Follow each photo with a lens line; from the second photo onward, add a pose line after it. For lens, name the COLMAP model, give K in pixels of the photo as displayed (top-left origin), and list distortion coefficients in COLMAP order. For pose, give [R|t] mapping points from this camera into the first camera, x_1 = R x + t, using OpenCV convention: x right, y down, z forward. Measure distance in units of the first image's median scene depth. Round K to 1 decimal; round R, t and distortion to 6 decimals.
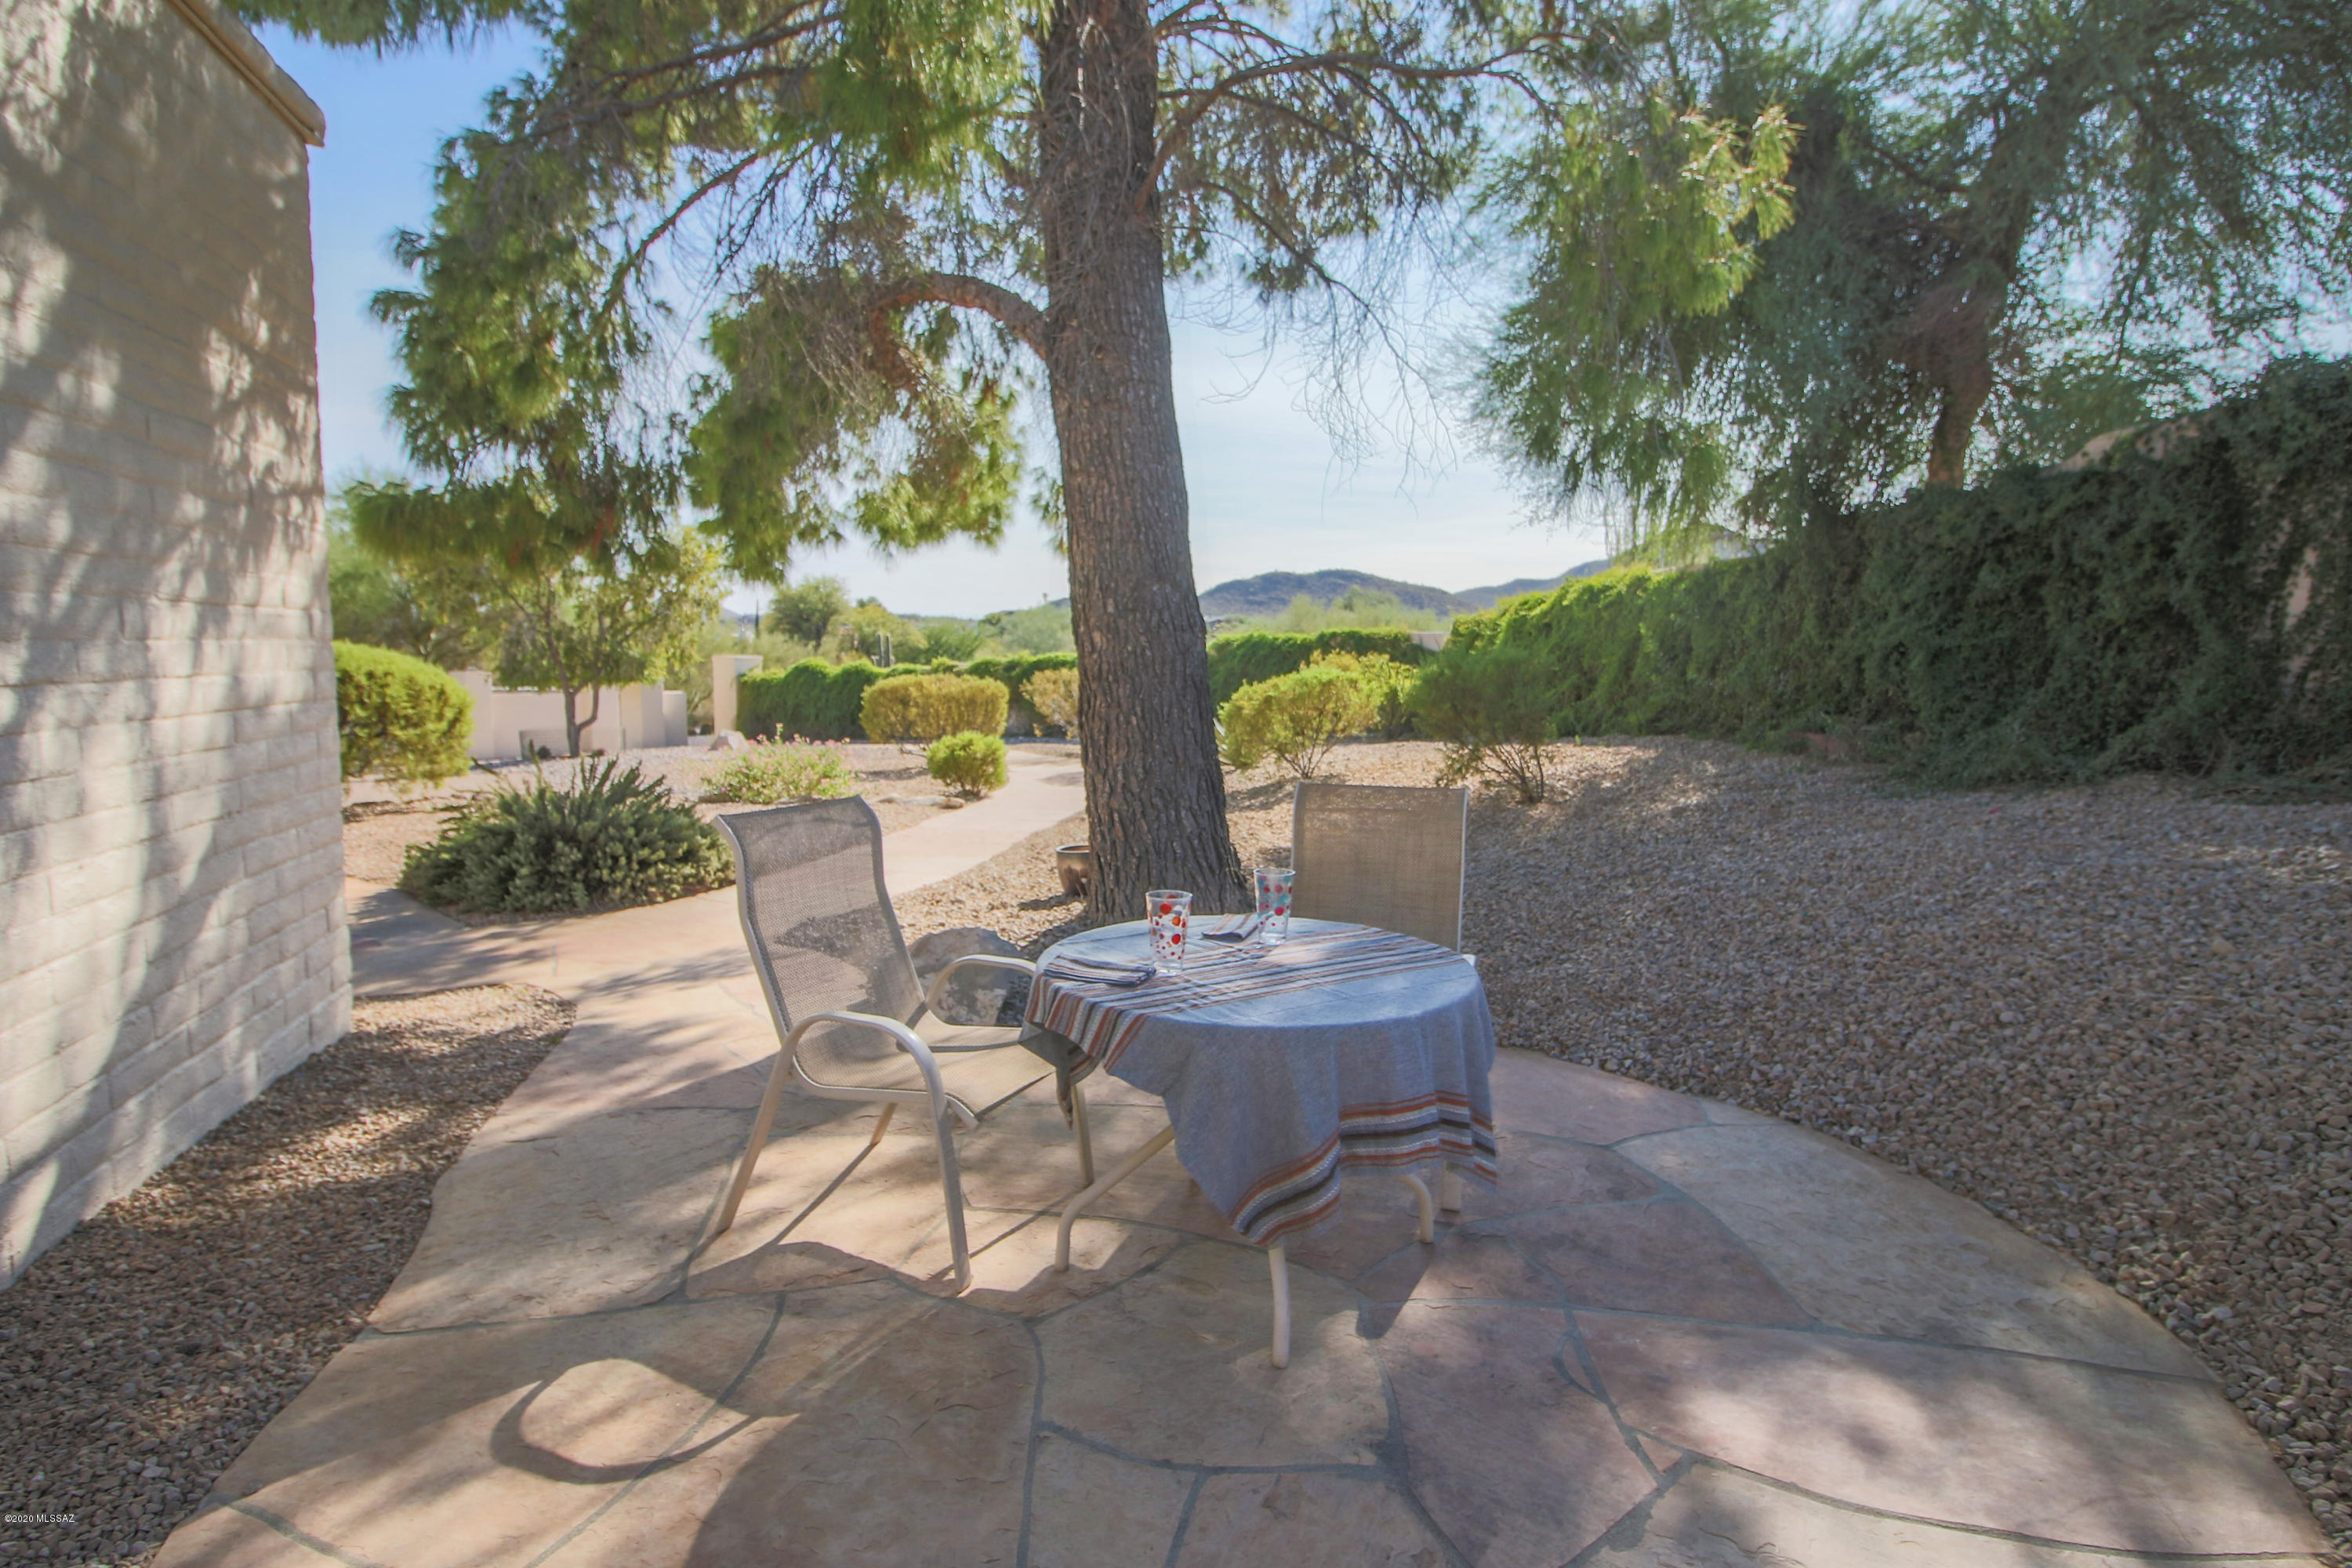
lens RADIAL K [[1081.0, 0, 1189.5], [0, 1081.0, 773.2], [0, 0, 1]] dist [0.000684, -0.012683]
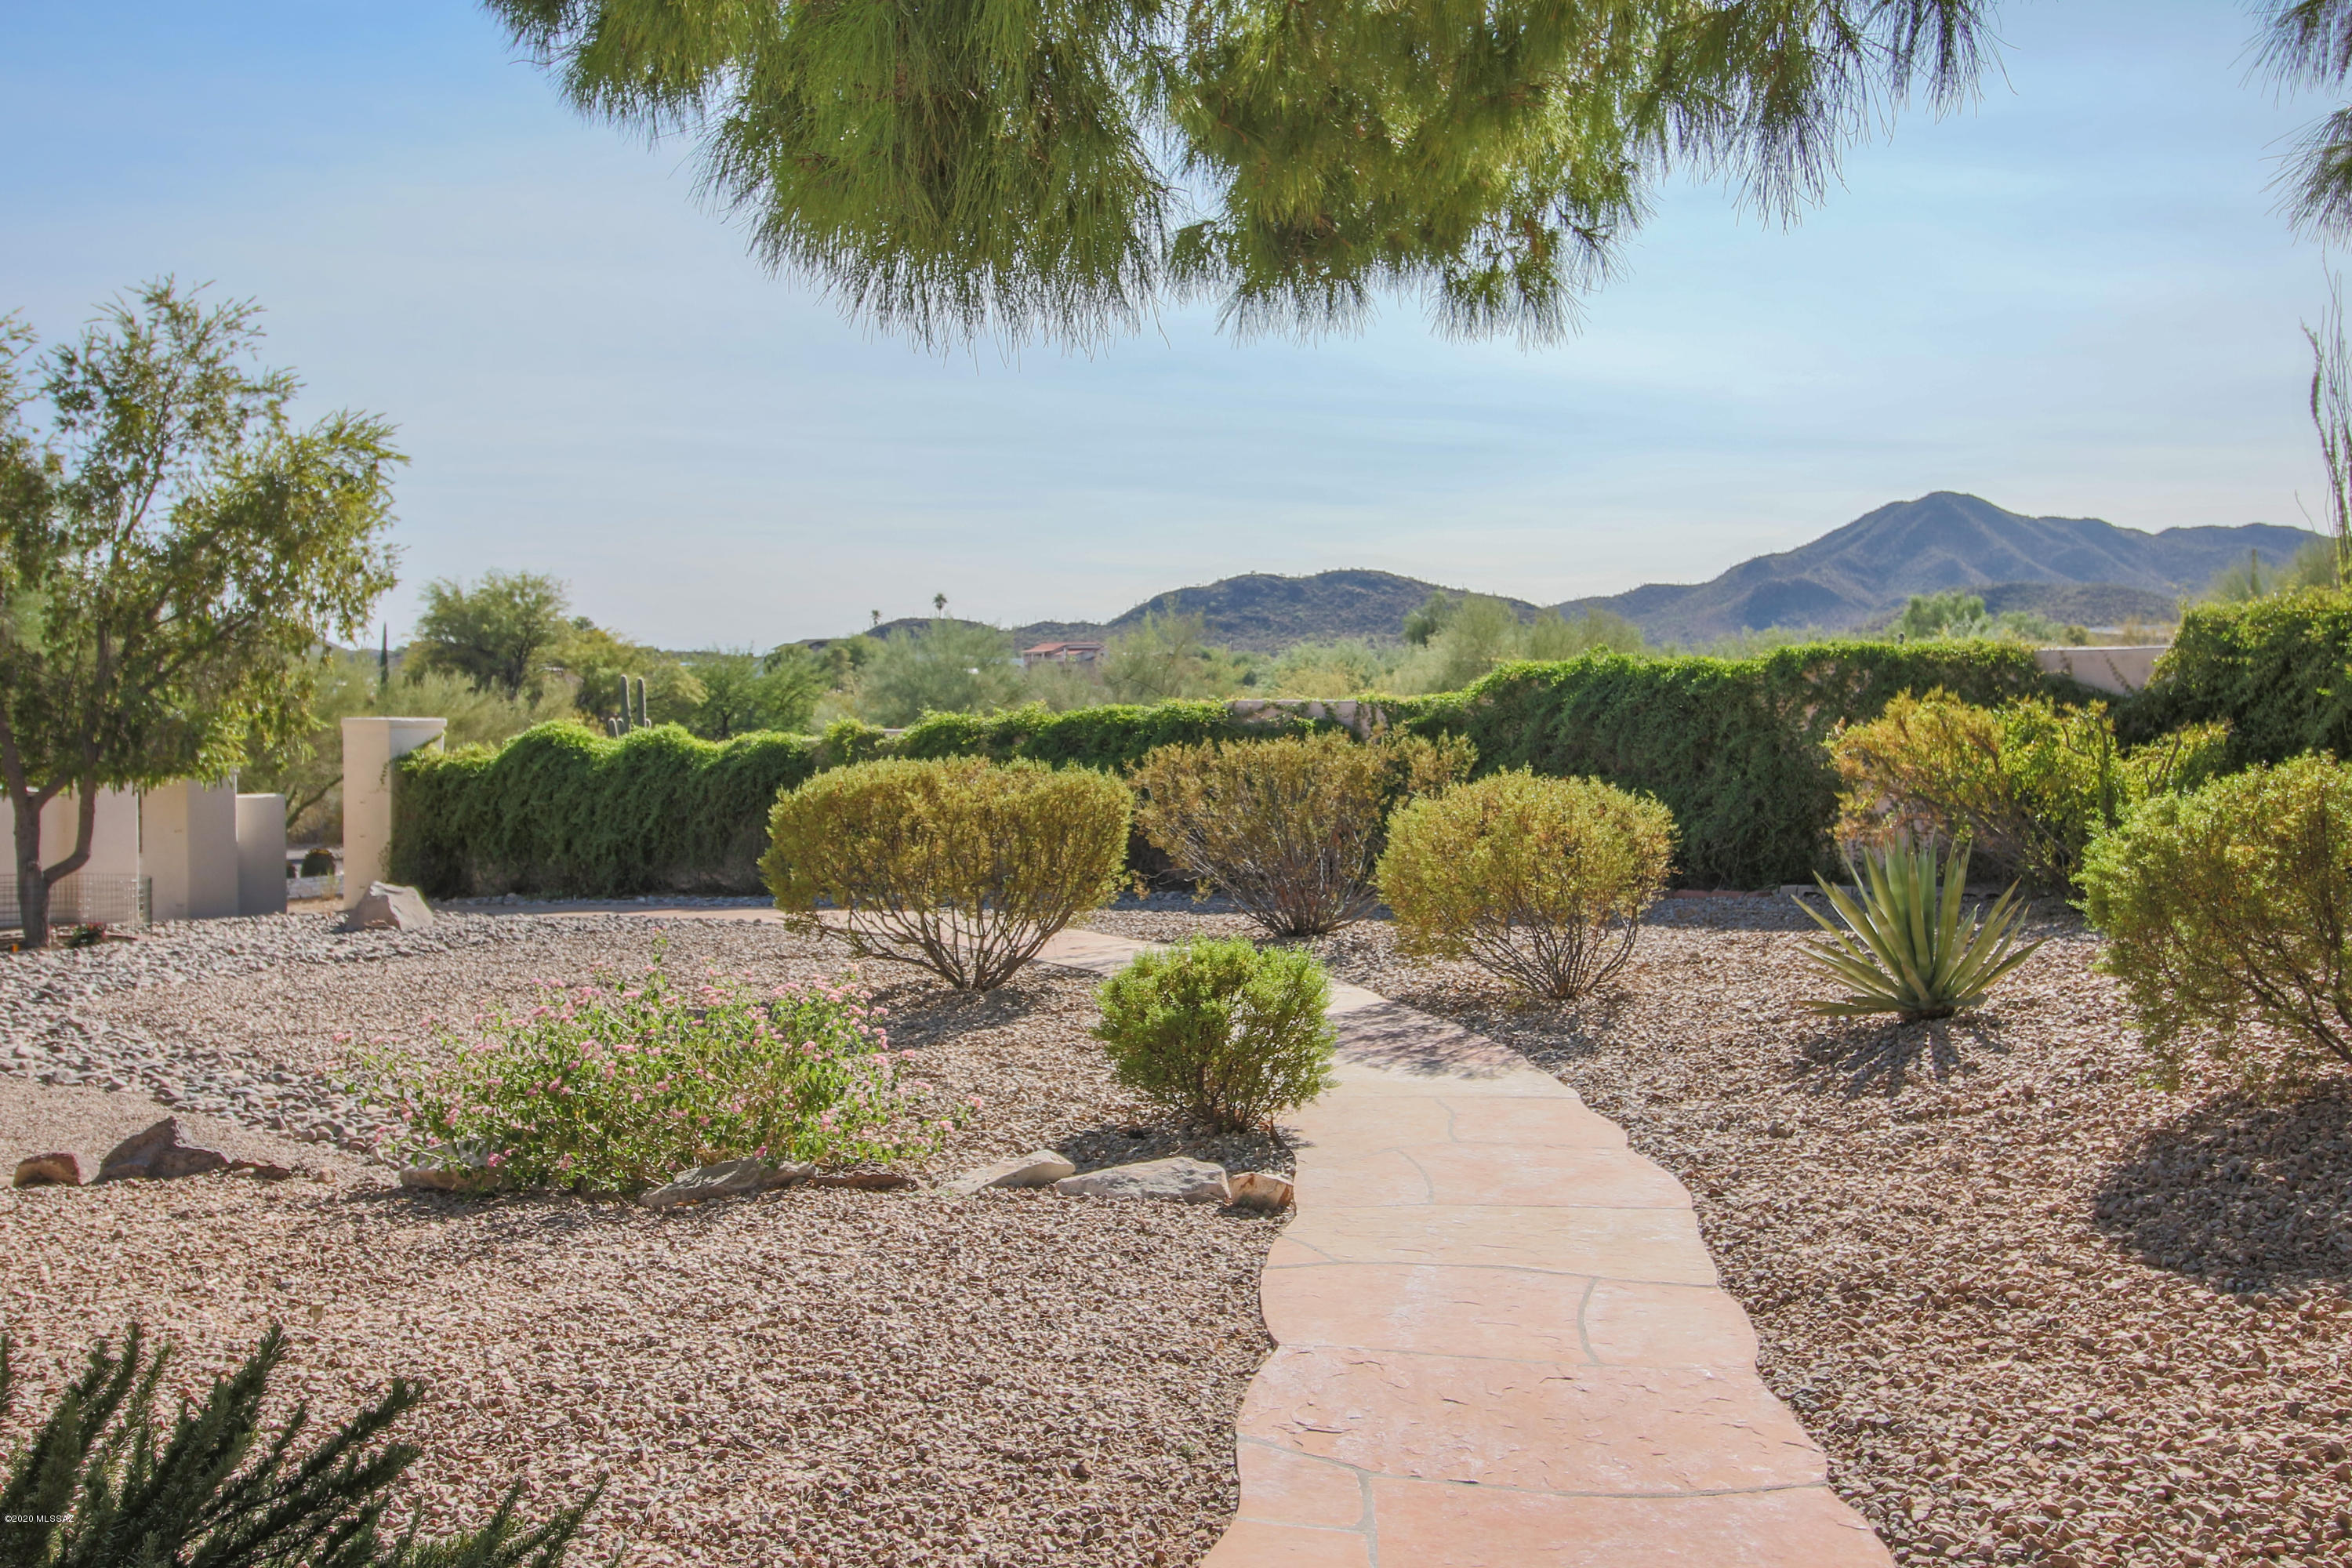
lens RADIAL K [[1791.9, 0, 1176.0], [0, 1791.9, 784.0], [0, 0, 1]] dist [0.000255, -0.000300]
pose [[0.999135, -0.009439, 0.040506, -0.122306], [0.012191, 0.997593, -0.068256, -0.024207], [-0.039765, 0.068691, 0.996845, 0.229371]]
